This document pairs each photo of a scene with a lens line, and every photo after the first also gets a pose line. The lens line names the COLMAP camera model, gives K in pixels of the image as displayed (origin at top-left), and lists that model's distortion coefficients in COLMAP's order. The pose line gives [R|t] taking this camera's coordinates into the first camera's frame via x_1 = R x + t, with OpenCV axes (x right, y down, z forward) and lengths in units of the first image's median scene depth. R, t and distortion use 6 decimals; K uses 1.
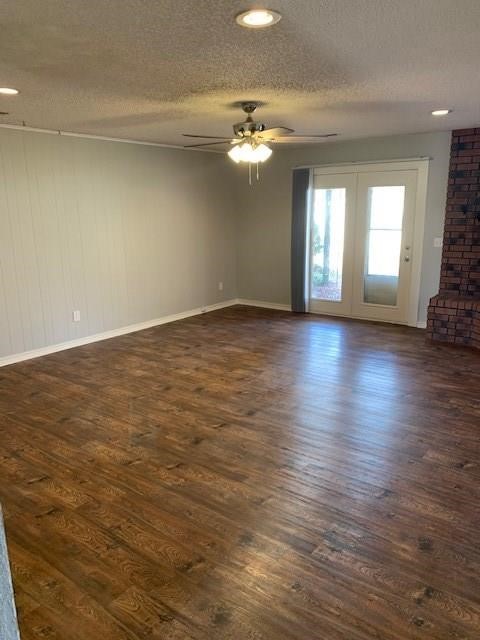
lens RADIAL K [[493.5, 0, 239.6], [0, 493.5, 318.4], [0, 0, 1]] dist [-0.003293, 0.000276]
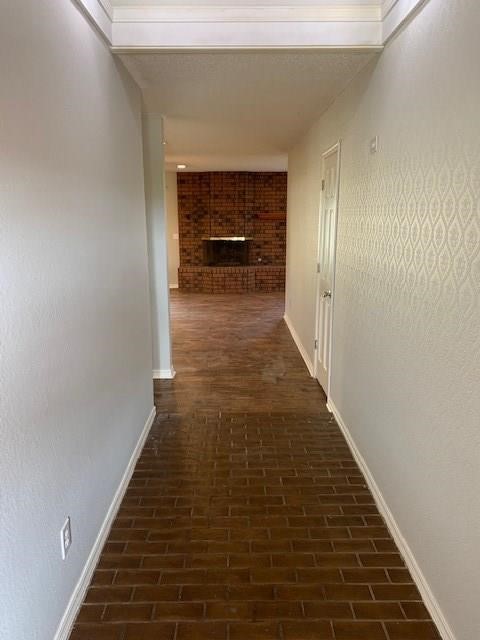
lens RADIAL K [[493.5, 0, 239.6], [0, 493.5, 320.8], [0, 0, 1]] dist [-0.003293, 0.000276]
pose [[0.793908, -0.121716, 0.595731, -0.494406], [0.129987, 0.991084, 0.029264, 0.119367], [-0.593981, 0.054205, 0.802651, -0.506997]]
